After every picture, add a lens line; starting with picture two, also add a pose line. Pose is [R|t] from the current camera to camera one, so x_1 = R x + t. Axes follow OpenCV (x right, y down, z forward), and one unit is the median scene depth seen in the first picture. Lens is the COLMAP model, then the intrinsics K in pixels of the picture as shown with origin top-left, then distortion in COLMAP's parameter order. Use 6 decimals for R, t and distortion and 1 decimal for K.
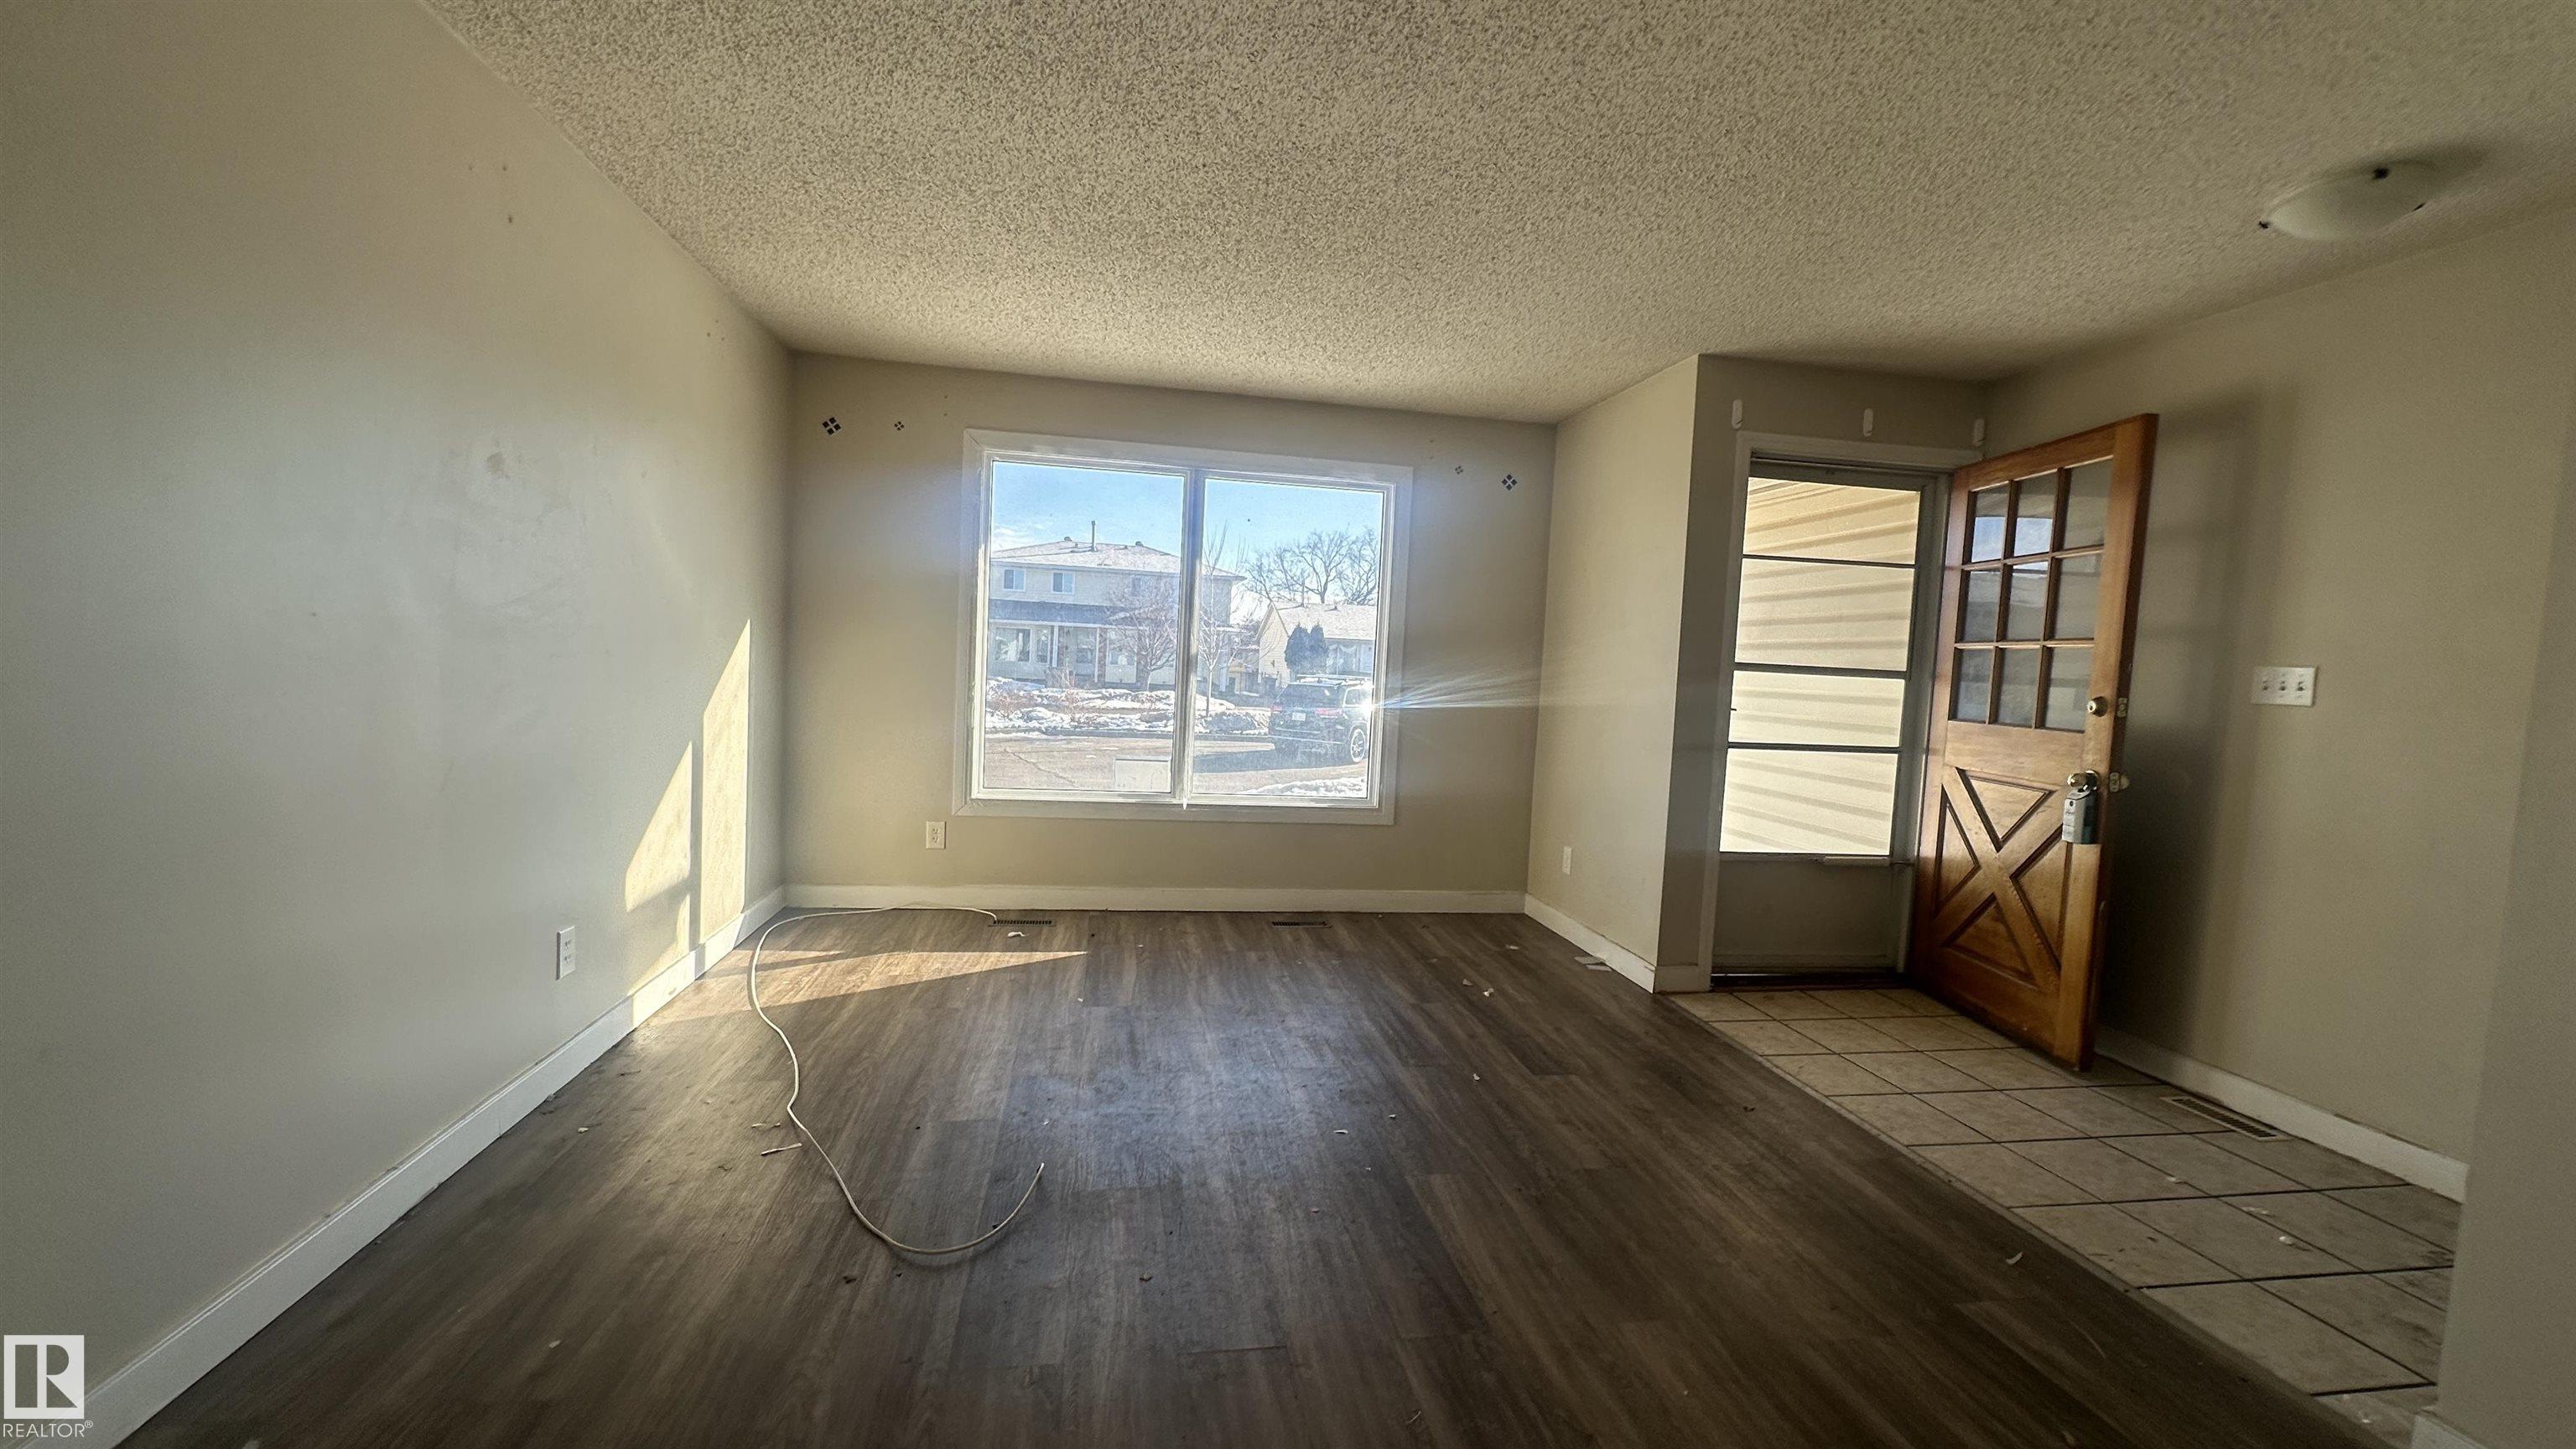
lens RADIAL K [[1031.2, 0, 1288.0], [0, 1031.2, 724.5], [0, 0, 1]] dist [-0.002079, 0.000125]
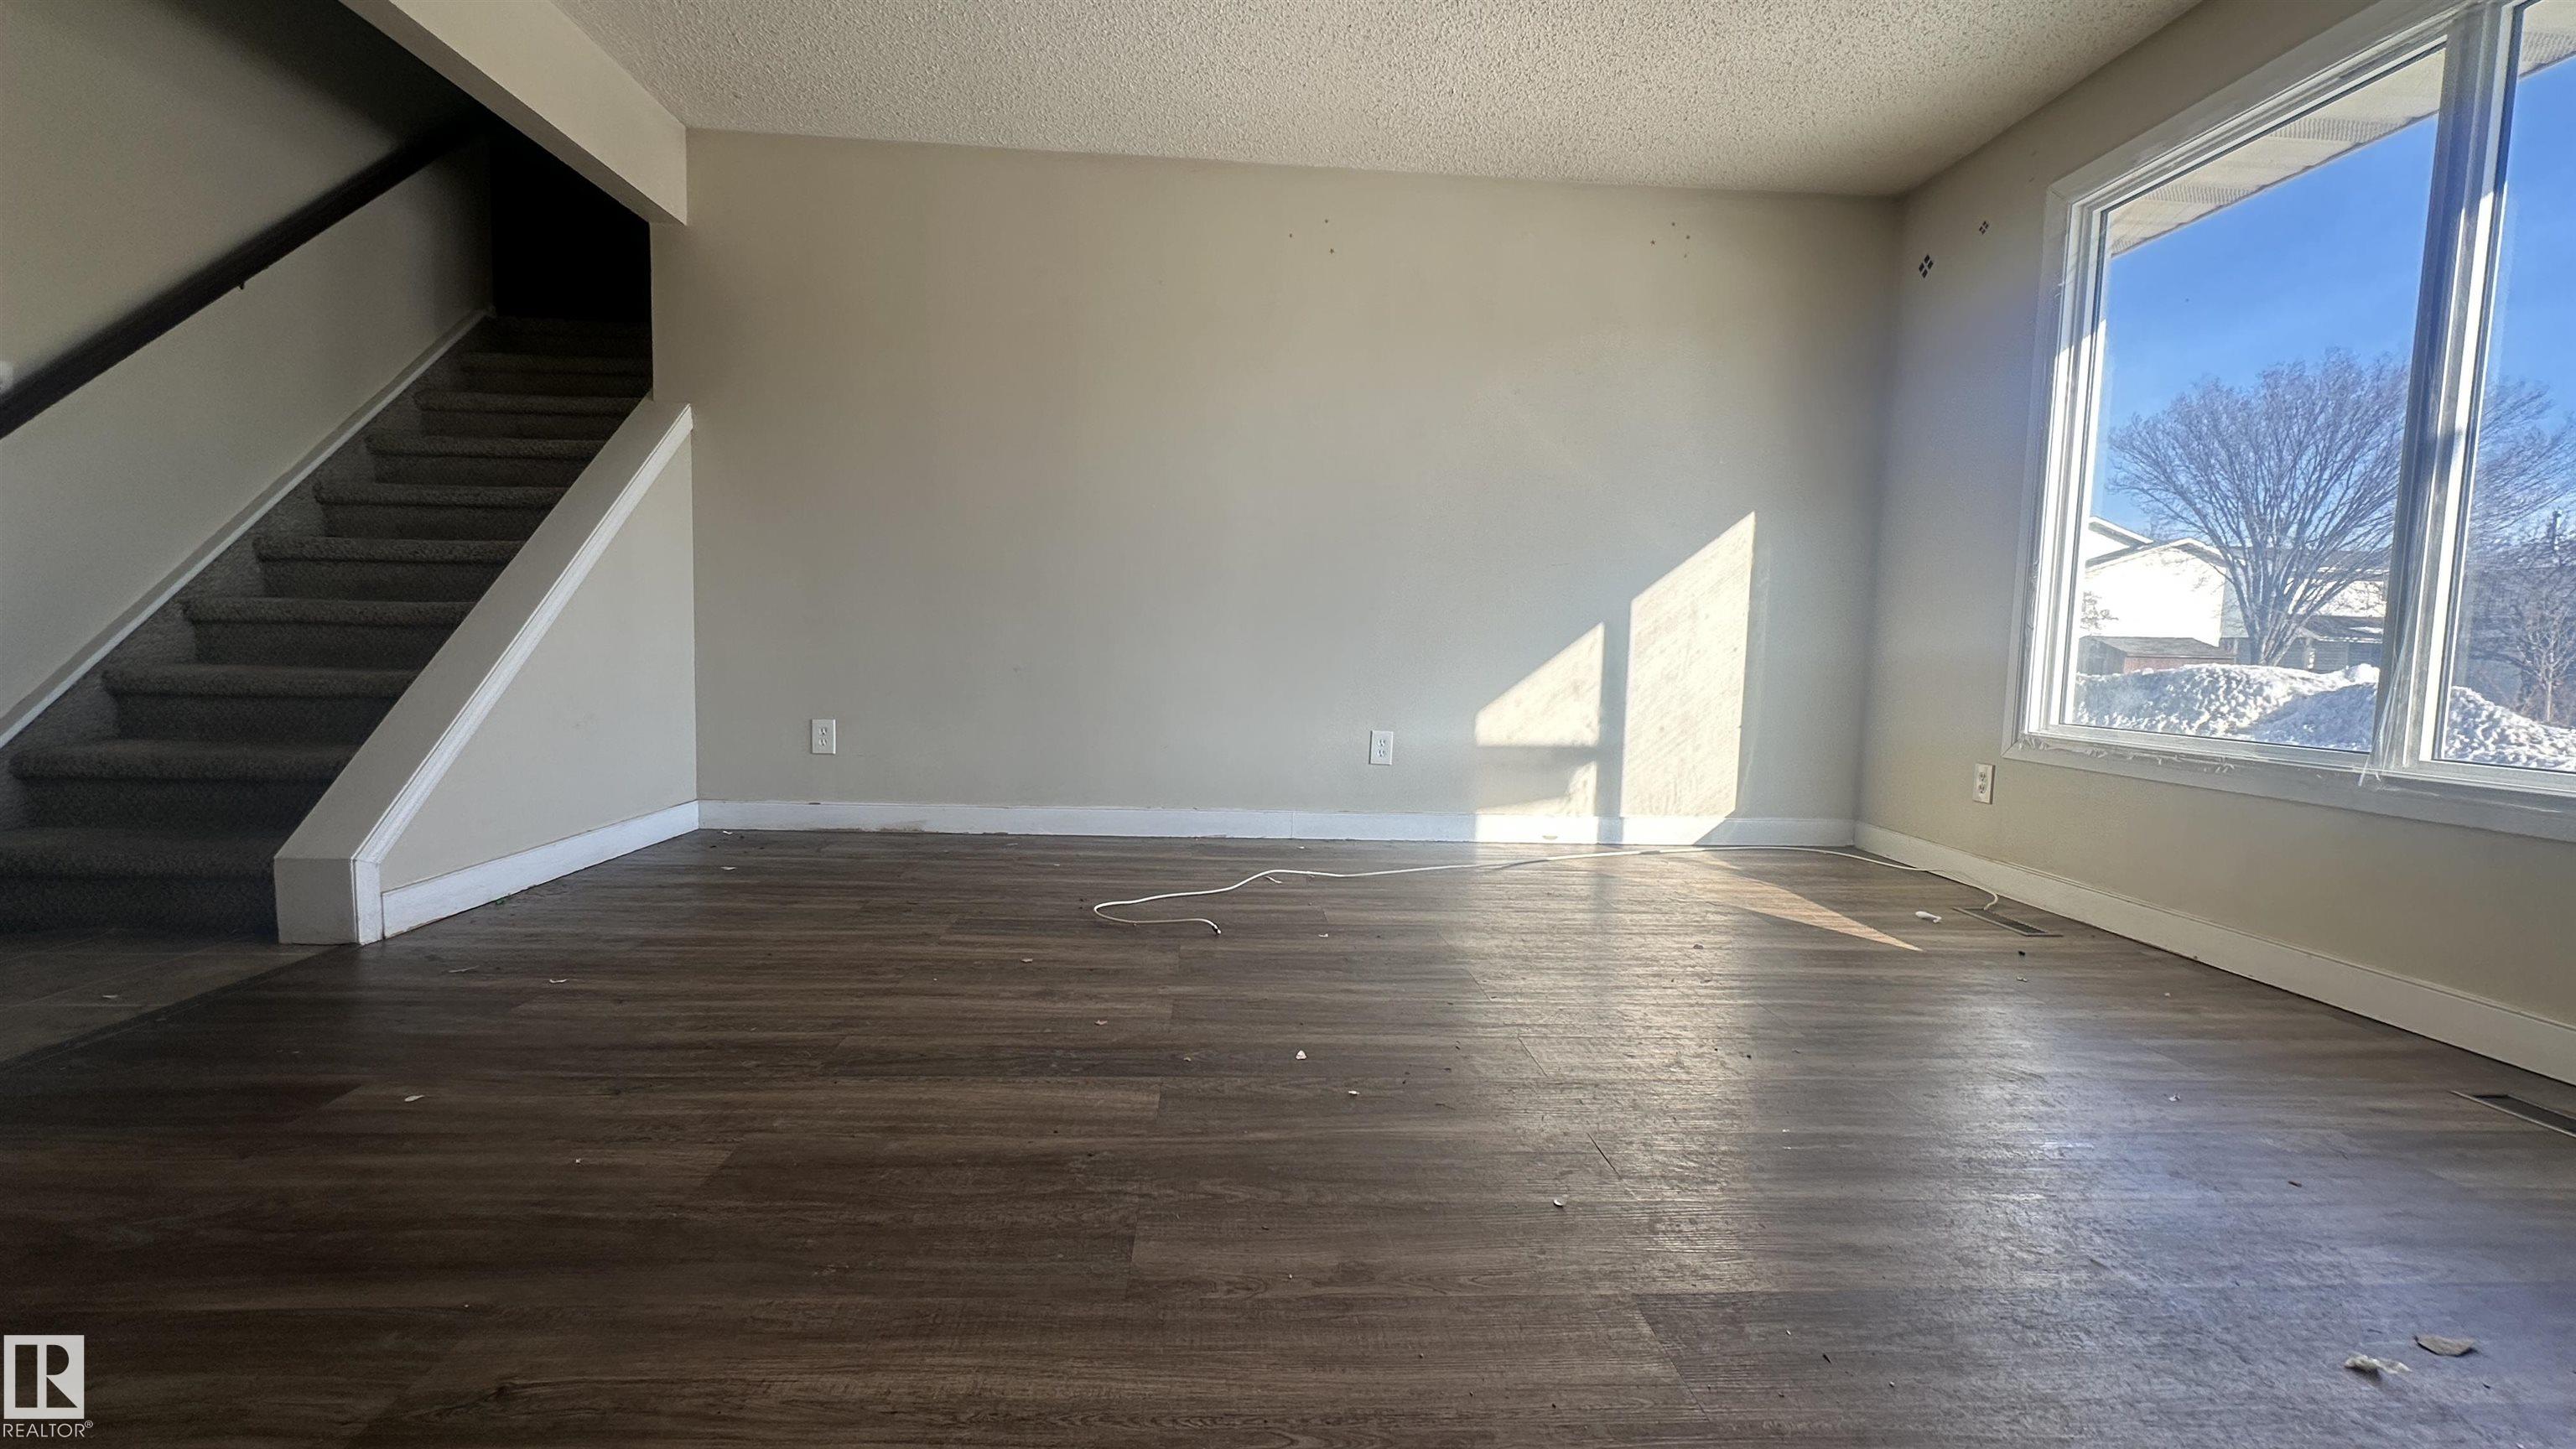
lens RADIAL K [[1031.2, 0, 1288.0], [0, 1031.2, 724.5], [0, 0, 1]] dist [-0.002079, 0.000125]
pose [[-0.120549, 0.017733, -0.992549, 0.532076], [-0.103069, 0.994213, 0.030280, 0.121019], [0.987342, 0.105951, -0.118023, 0.779379]]
